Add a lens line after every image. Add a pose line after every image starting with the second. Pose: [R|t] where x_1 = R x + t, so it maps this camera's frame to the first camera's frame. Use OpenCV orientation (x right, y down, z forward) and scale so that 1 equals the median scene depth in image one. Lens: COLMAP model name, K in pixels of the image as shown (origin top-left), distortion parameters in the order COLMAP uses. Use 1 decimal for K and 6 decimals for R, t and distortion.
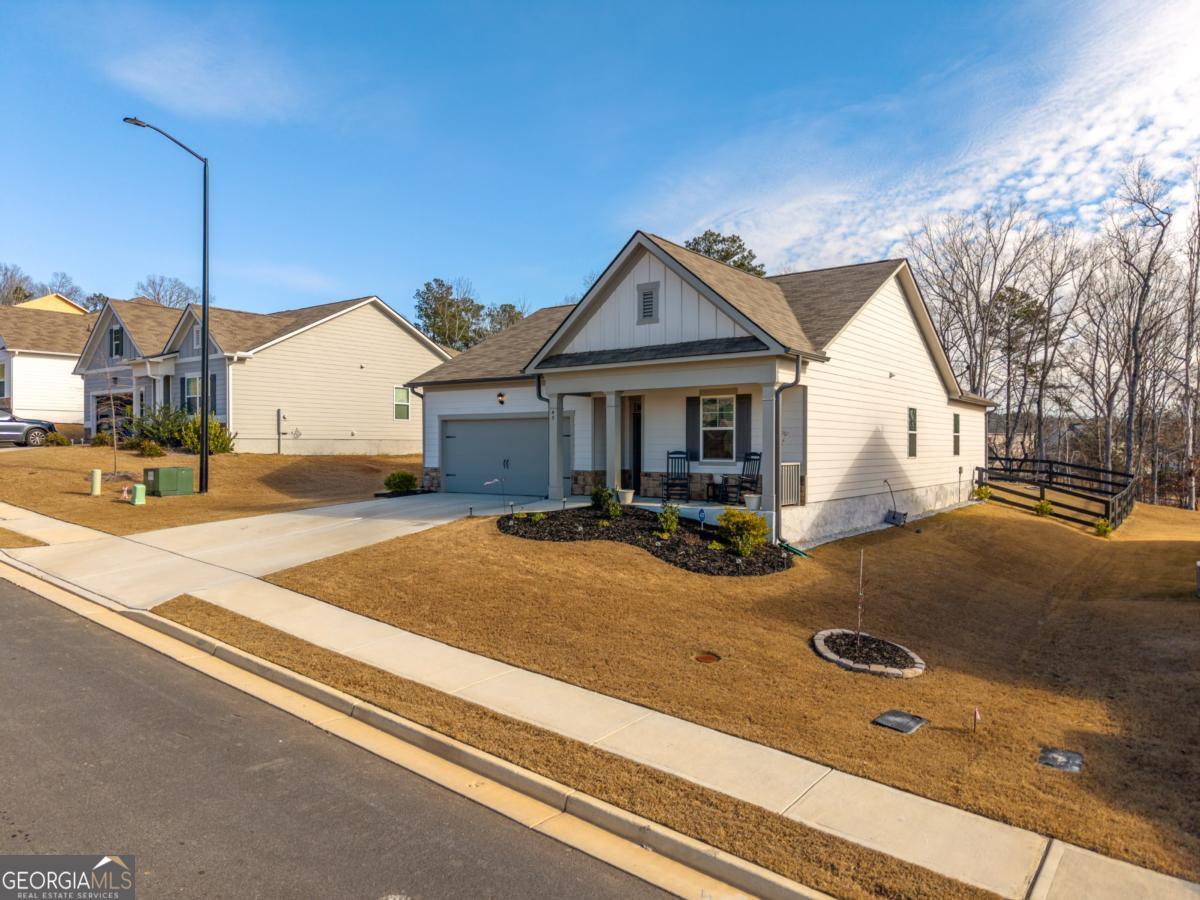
lens RADIAL K [[782.9, 0, 600.0], [0, 782.9, 450.0], [0, 0, 1]] dist [0.004327, -0.002545]
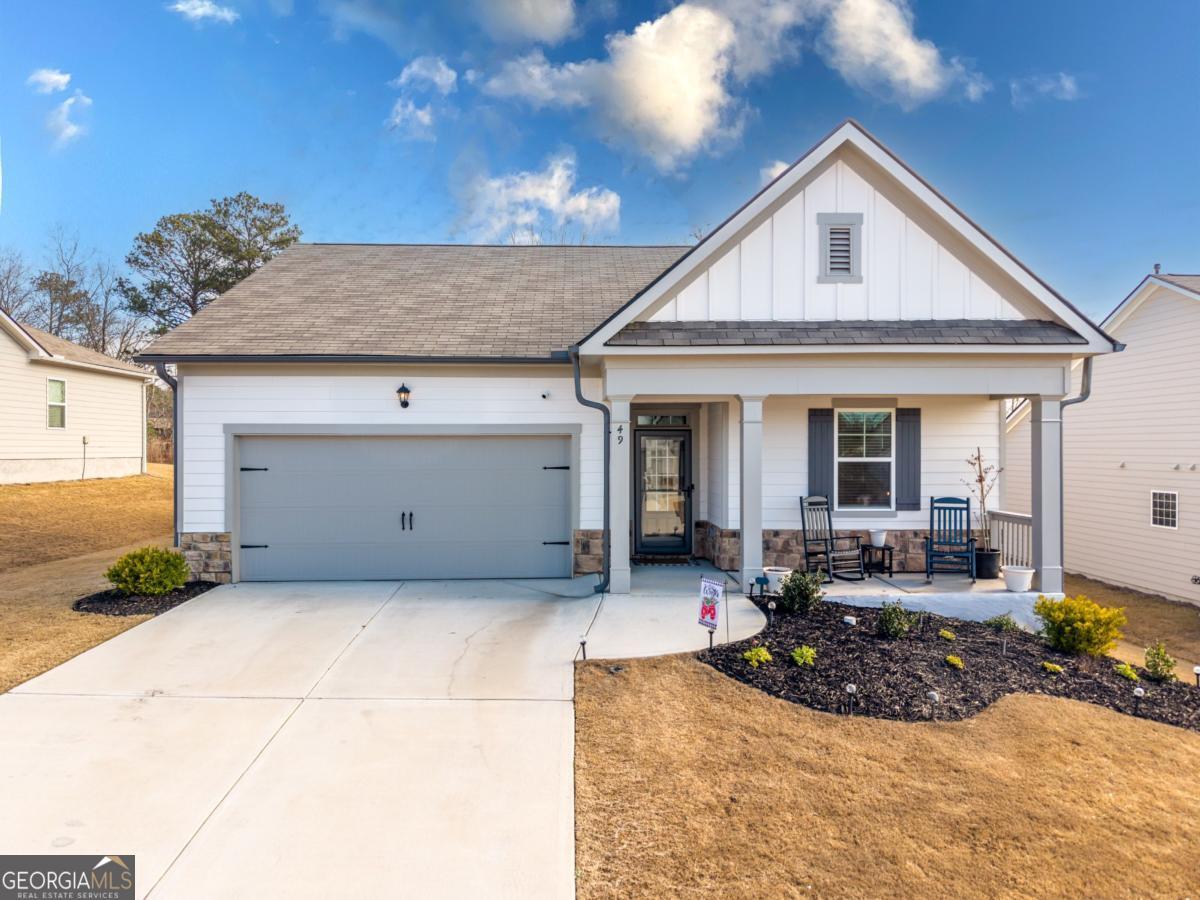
lens RADIAL K [[800.3, 0, 600.0], [0, 800.3, 450.0], [0, 0, 1]] dist [0.003530, -0.001718]
pose [[0.792614, -0.001535, 0.609721, -0.426717], [0.004071, 0.999988, -0.002776, -0.034524], [-0.609710, 0.004683, 0.792611, 0.611375]]
